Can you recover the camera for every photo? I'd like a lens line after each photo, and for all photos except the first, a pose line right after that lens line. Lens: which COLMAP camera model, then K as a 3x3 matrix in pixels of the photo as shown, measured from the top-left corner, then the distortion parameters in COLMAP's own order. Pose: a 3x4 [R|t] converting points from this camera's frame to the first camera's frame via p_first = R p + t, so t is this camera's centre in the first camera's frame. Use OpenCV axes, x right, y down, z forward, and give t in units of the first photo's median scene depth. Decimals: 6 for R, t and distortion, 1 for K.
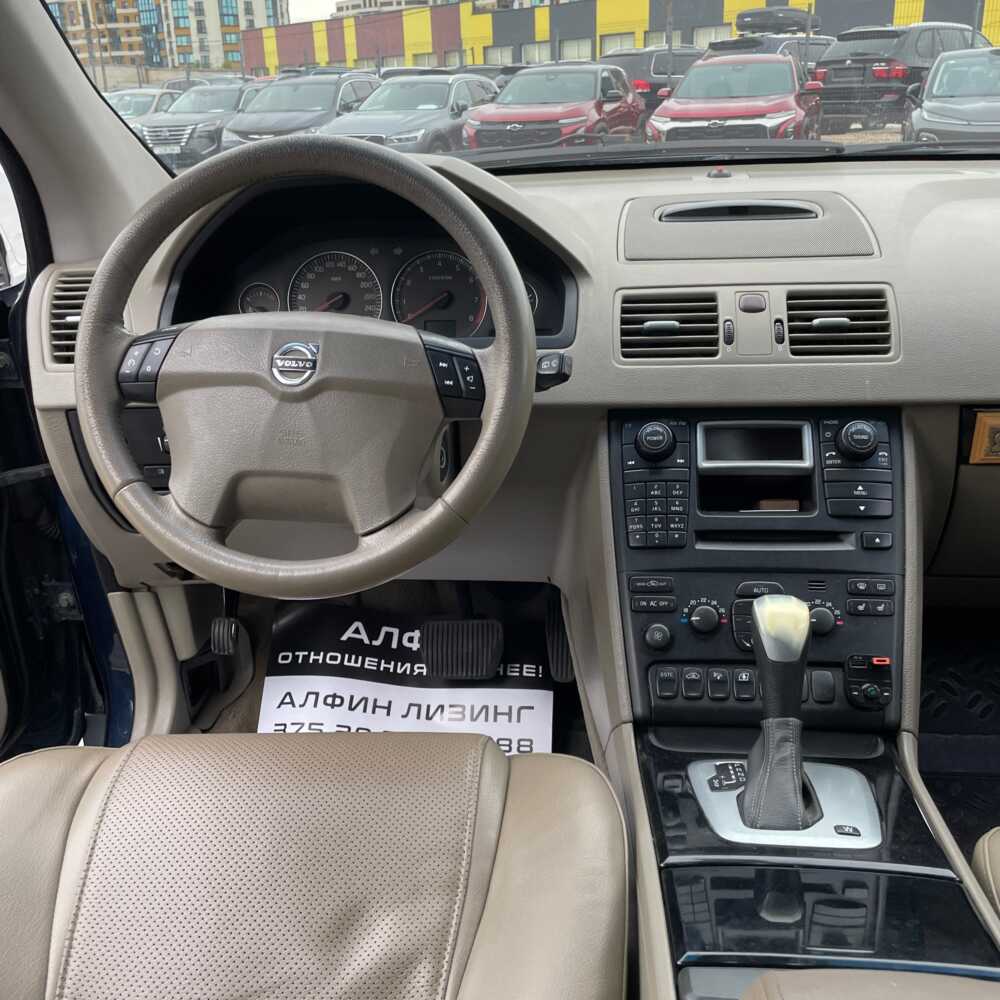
lens RADIAL K [[1026.6, 0, 503.6], [0, 1026.6, 504.0], [0, 0, 1]] dist [0.117175, -0.142988]
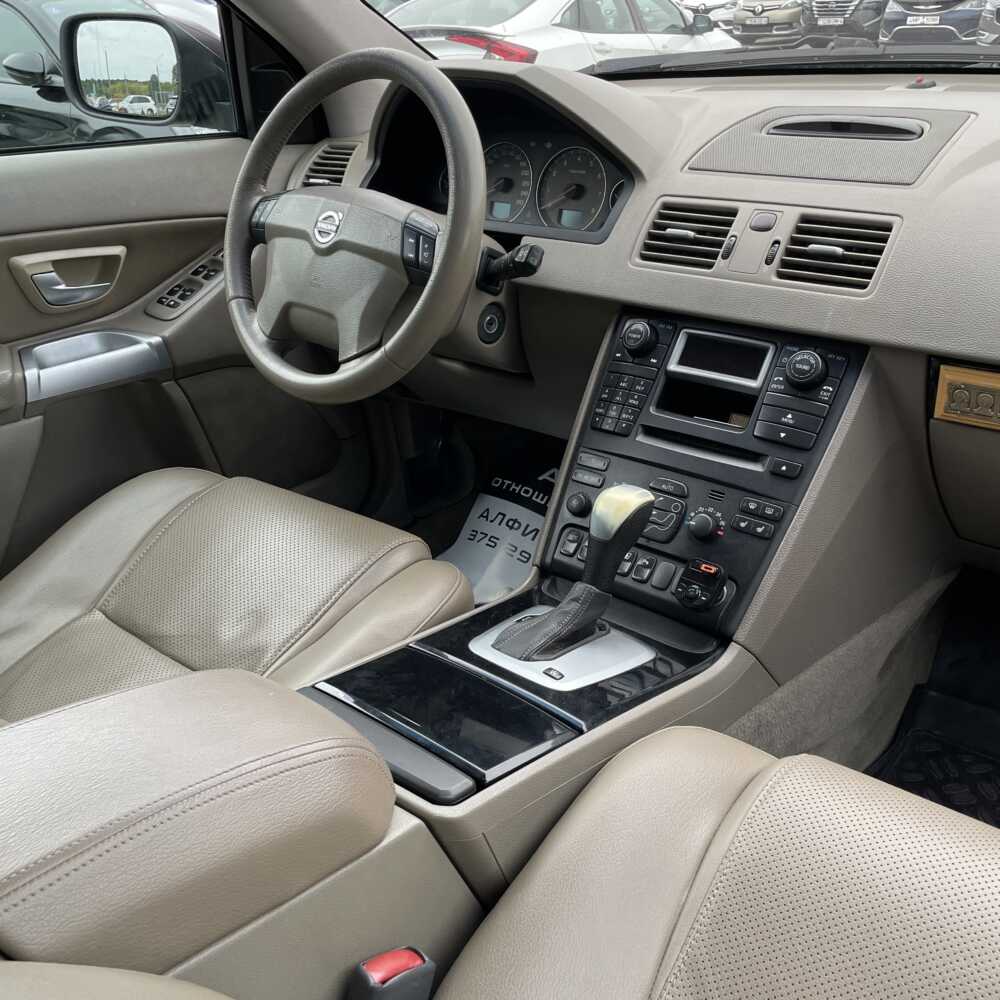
lens RADIAL K [[1000.9, 0, 500.0], [0, 1000.9, 500.0], [0, 0, 1]] dist [0.082139, -0.104480]
pose [[0.821014, 0.250876, -0.512832, 0.608810], [-0.190989, 0.967213, 0.167396, -0.044990], [0.538013, -0.039489, 0.842011, 0.005284]]
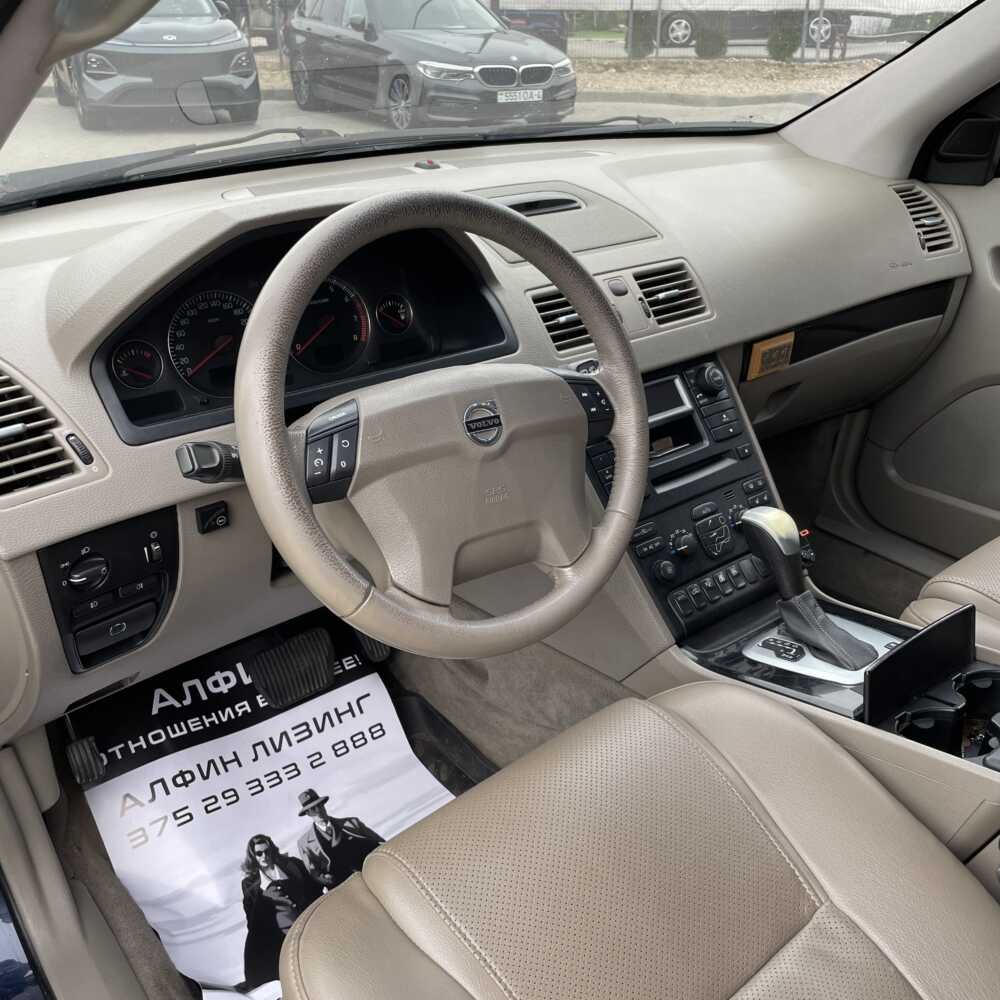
lens RADIAL K [[1017.7, 0, 504.7], [0, 1017.7, 489.9], [0, 0, 1]] dist [0.092880, -0.134053]
pose [[0.710082, -0.273227, 0.648946, -0.695438], [0.227498, 0.961237, 0.155782, -0.182959], [-0.666355, 0.037016, 0.744716, 0.206565]]
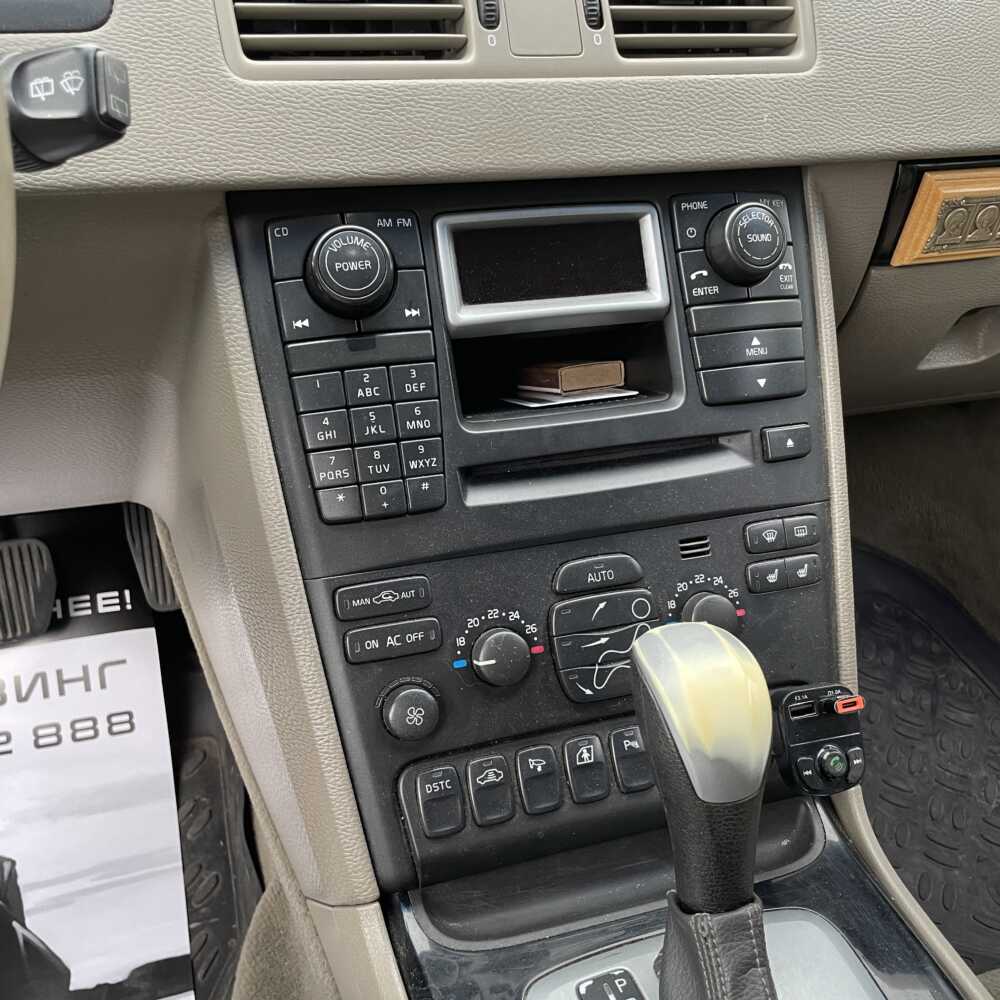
lens RADIAL K [[1025.2, 0, 502.7], [0, 1025.2, 507.7], [0, 0, 1]] dist [0.110245, -0.201870]
pose [[0.913098, -0.162899, 0.373786, 0.025846], [0.050416, 0.954797, 0.292951, -0.088113], [-0.404611, -0.248648, 0.880036, 0.555346]]
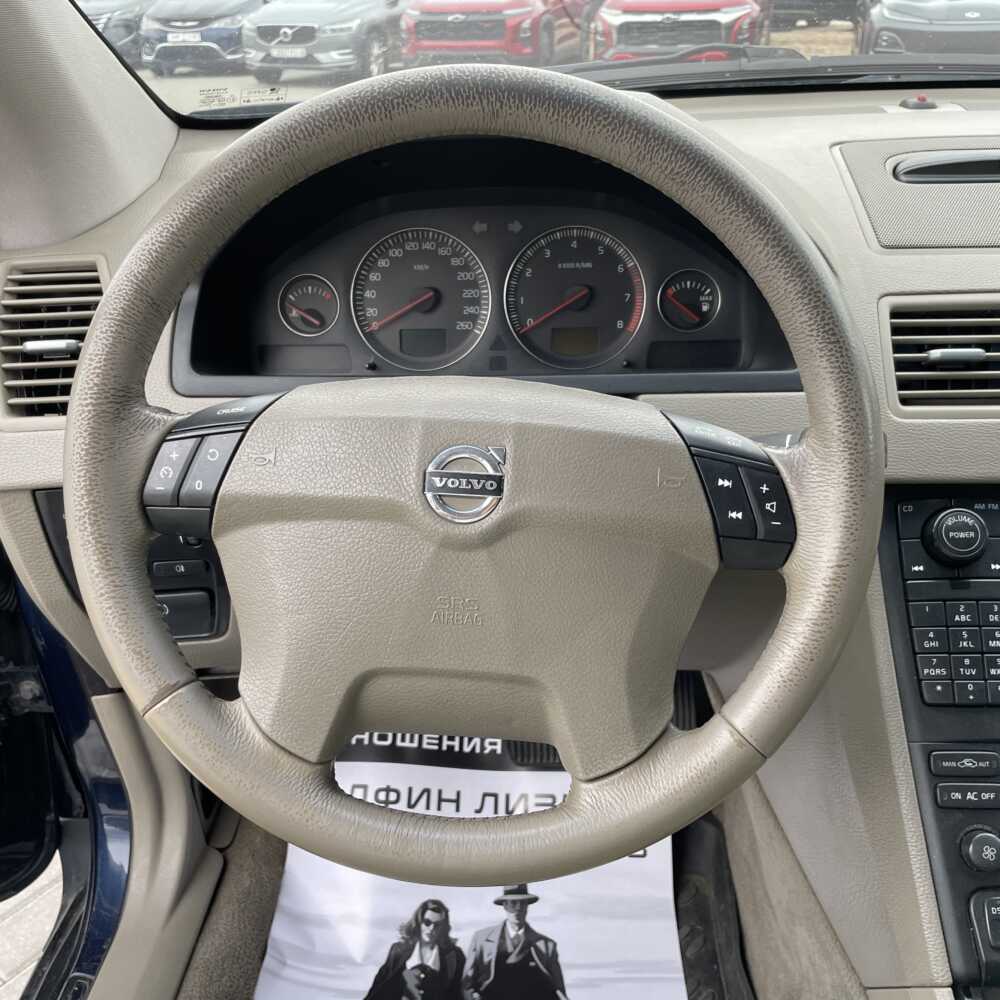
lens RADIAL K [[1017.7, 0, 504.7], [0, 1017.7, 489.9], [0, 0, 1]] dist [0.092880, -0.134053]
pose [[0.997739, -0.019613, 0.064283, -0.177178], [0.014268, 0.996482, 0.082582, -0.145918], [-0.065677, -0.081478, 0.994509, 0.363113]]
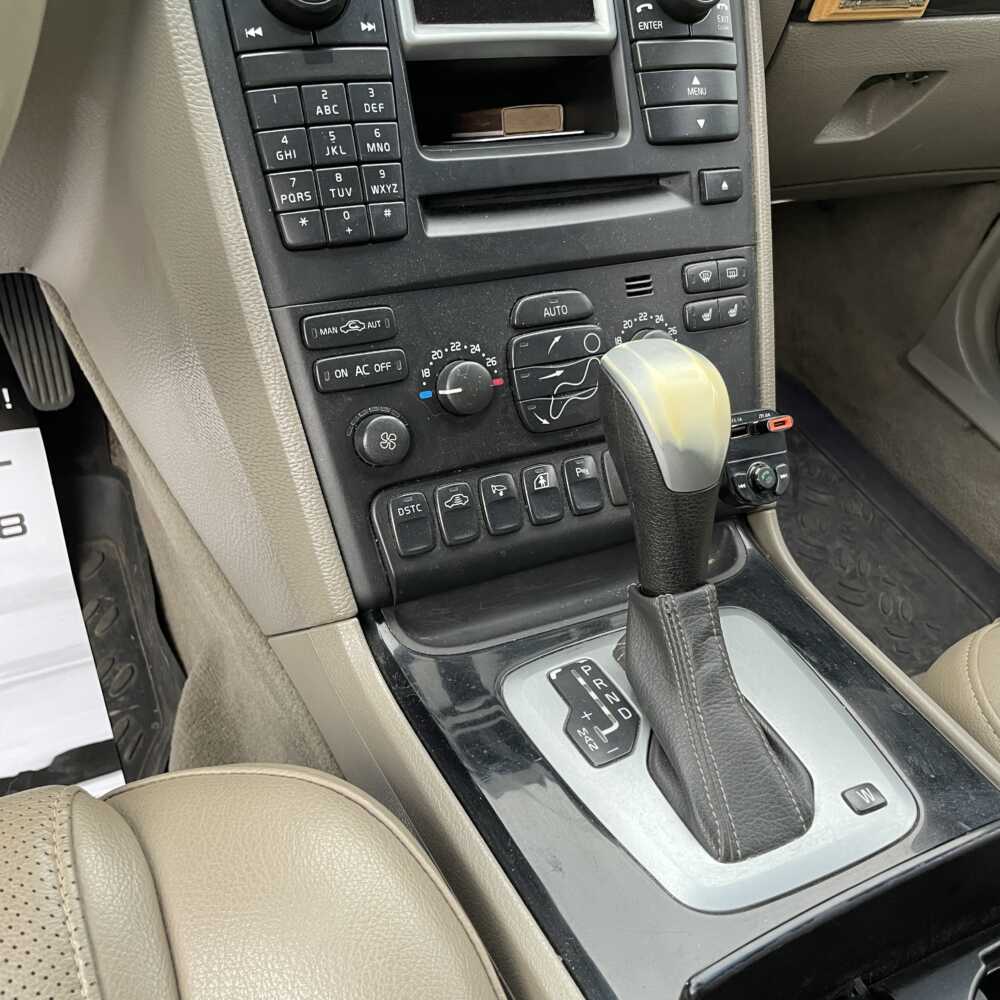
lens RADIAL K [[1021.4, 0, 514.2], [0, 1021.4, 499.9], [0, 0, 1]] dist [0.124492, -0.222868]
pose [[0.837132, -0.242657, 0.490232, -0.038339], [0.014326, 0.905636, 0.423814, -0.044848], [-0.546813, -0.347765, 0.761613, 0.551046]]
